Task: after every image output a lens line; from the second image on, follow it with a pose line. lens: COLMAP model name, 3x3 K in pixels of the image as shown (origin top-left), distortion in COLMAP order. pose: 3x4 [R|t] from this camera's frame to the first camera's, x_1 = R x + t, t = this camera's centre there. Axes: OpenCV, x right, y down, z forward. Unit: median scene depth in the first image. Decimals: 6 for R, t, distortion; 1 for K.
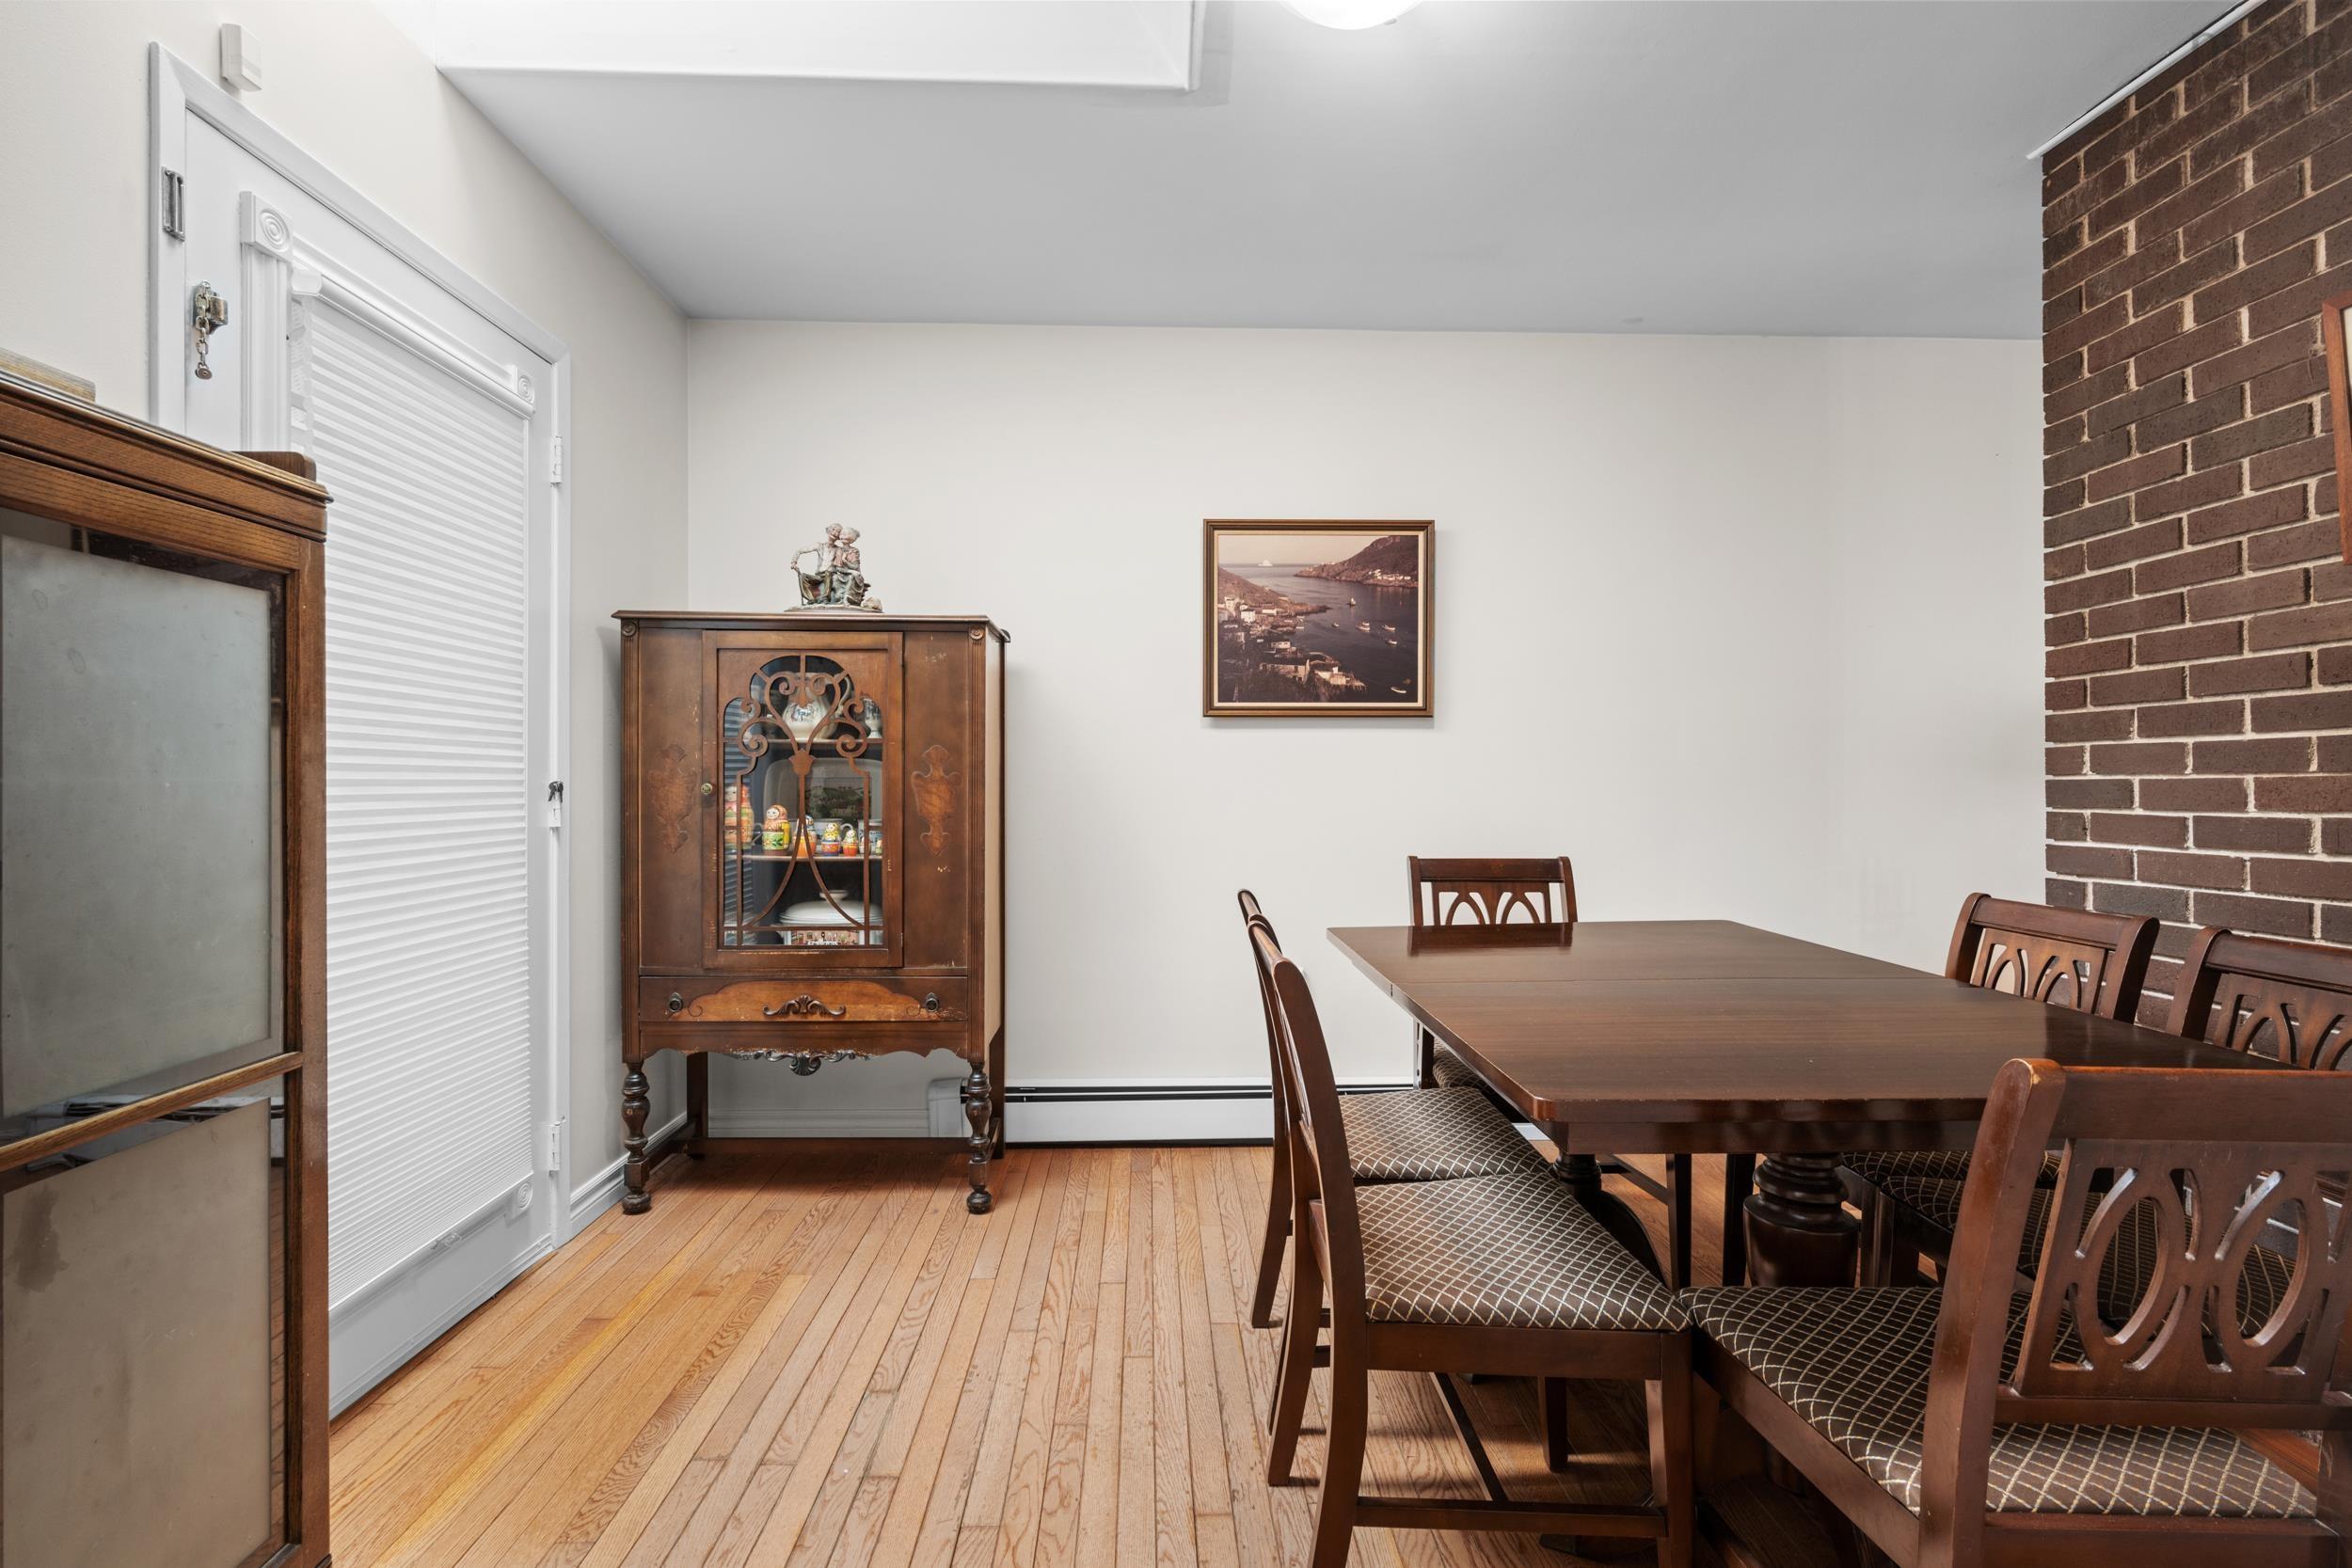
lens RADIAL K [[1078.6, 0, 1176.0], [0, 1078.6, 784.0], [0, 0, 1]] dist [-0.000098, -0.000075]
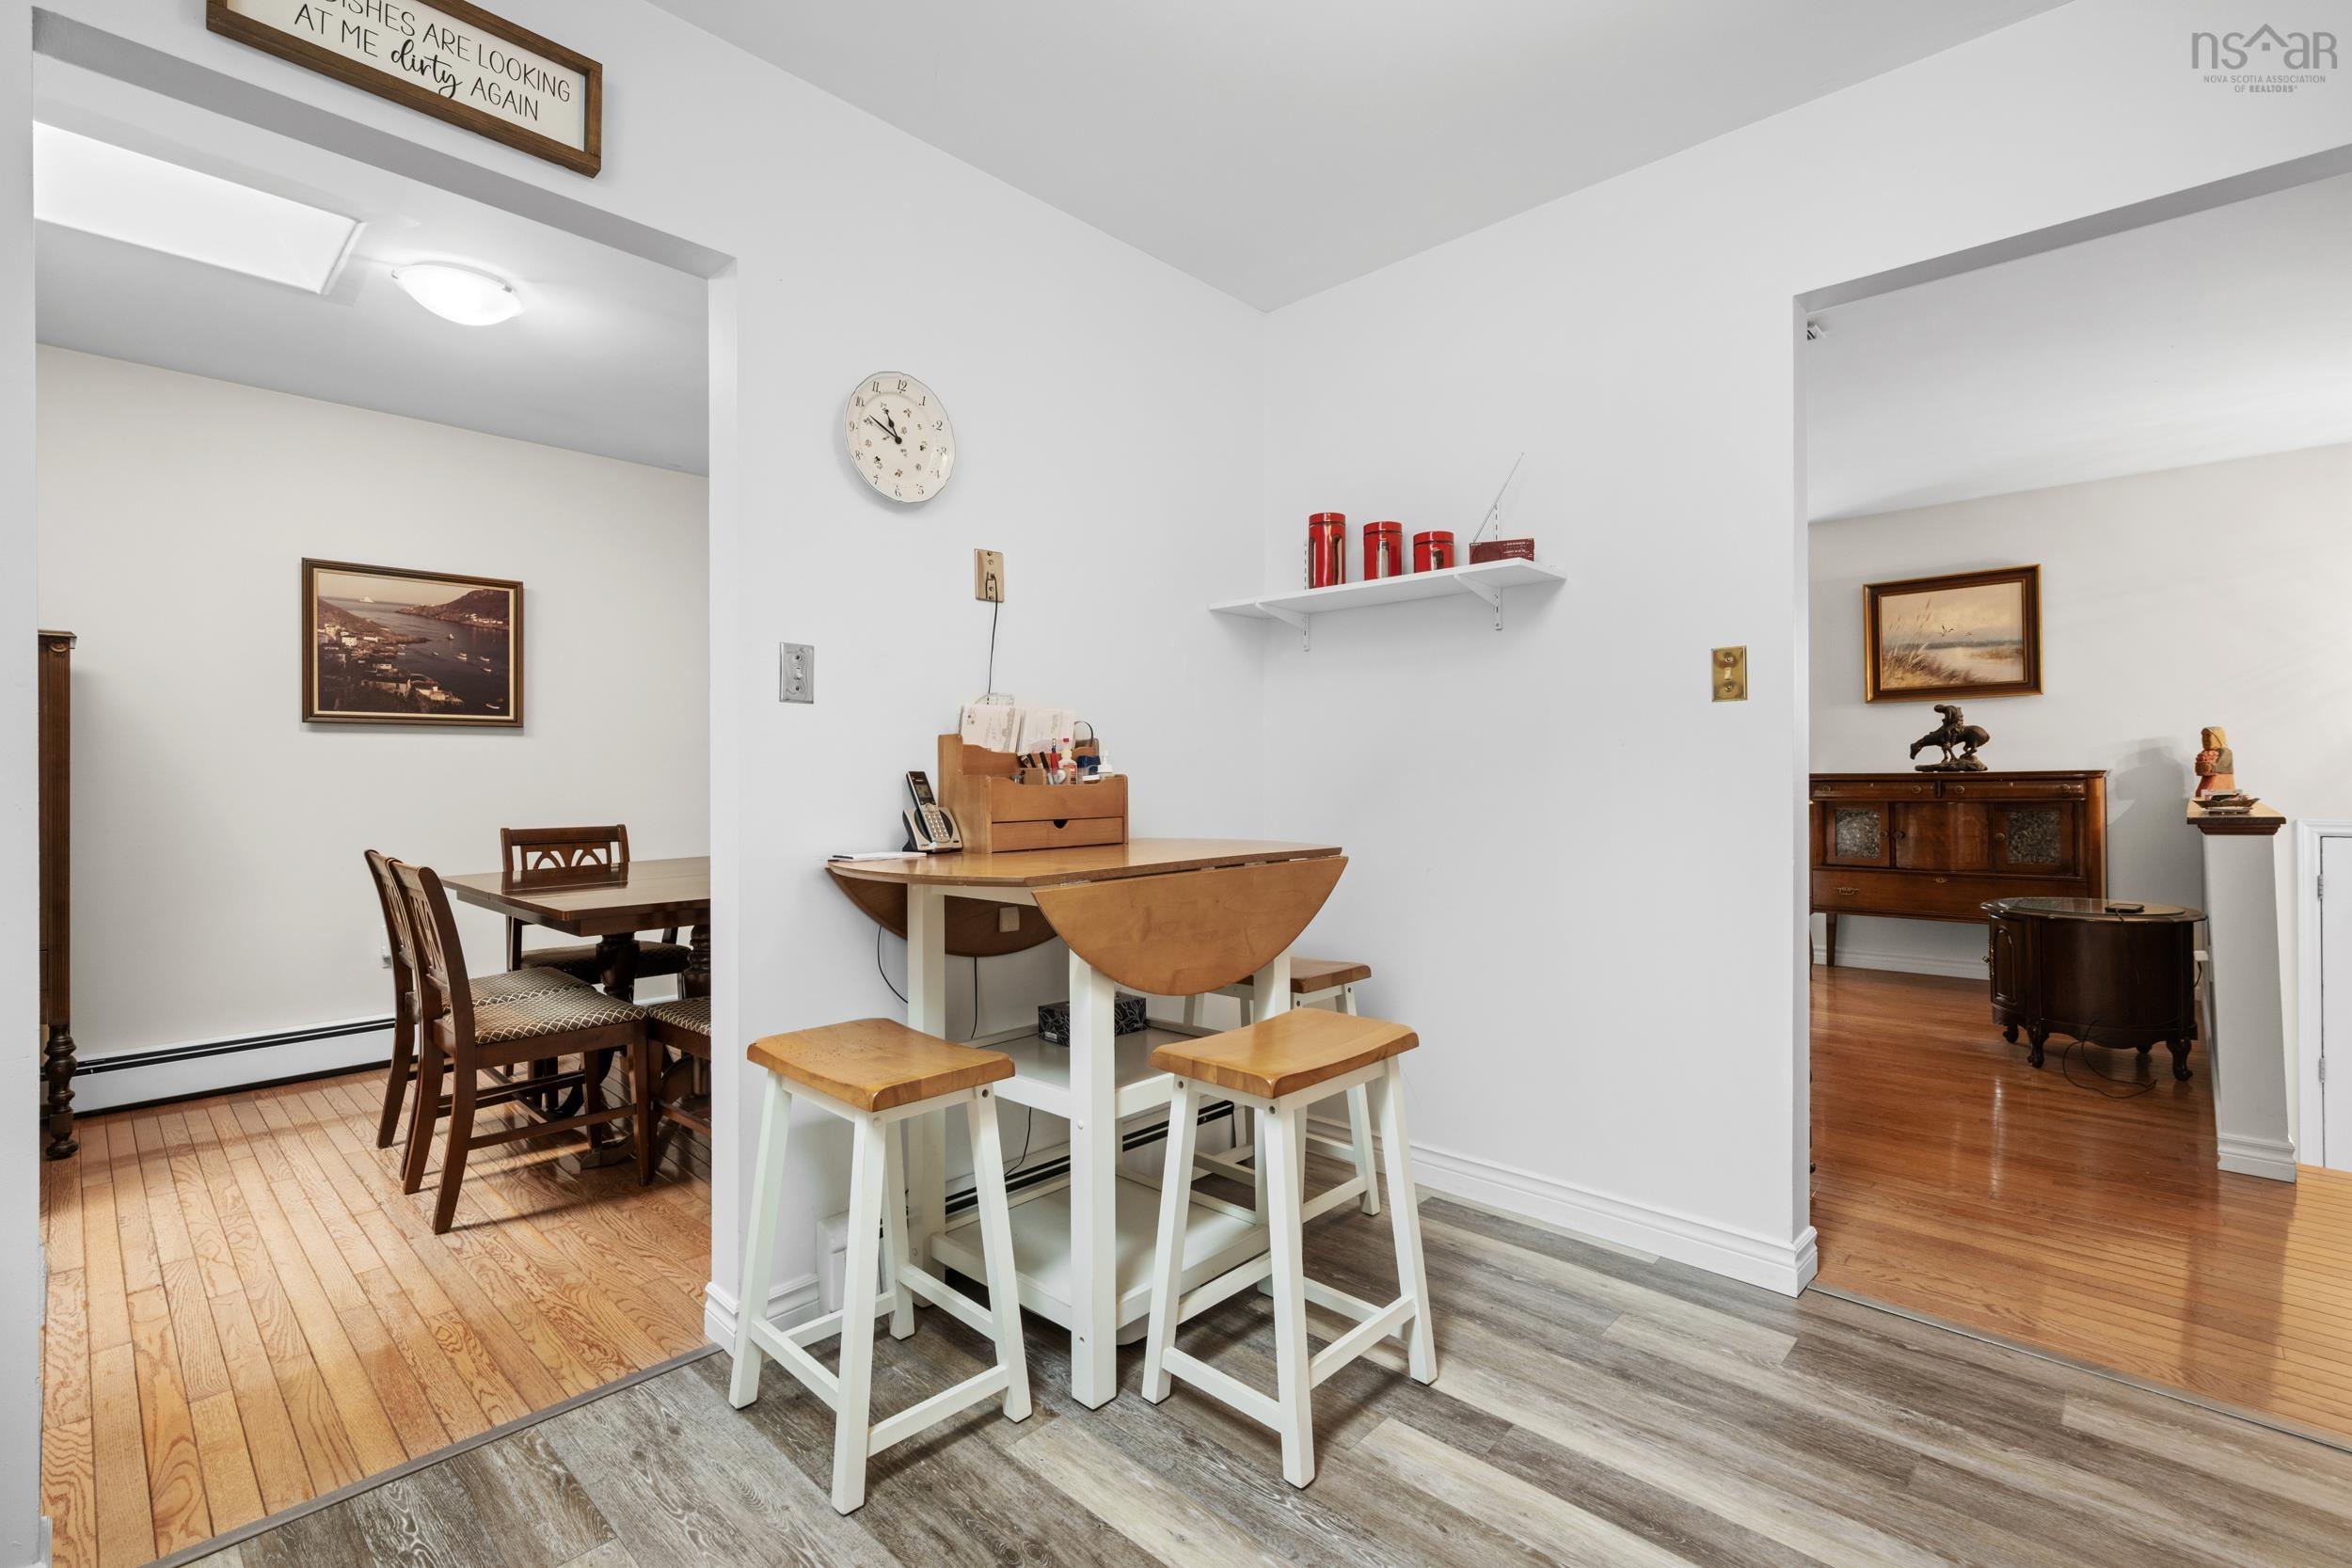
lens RADIAL K [[1046.1, 0, 1170.6], [0, 1046.1, 775.2], [0, 0, 1]] dist [0.000425, -0.000268]
pose [[0.712661, -0.004634, 0.701494, -0.103367], [0.006845, 0.999977, -0.000348, 0.003638], [-0.701476, 0.005050, 0.712676, -0.504378]]
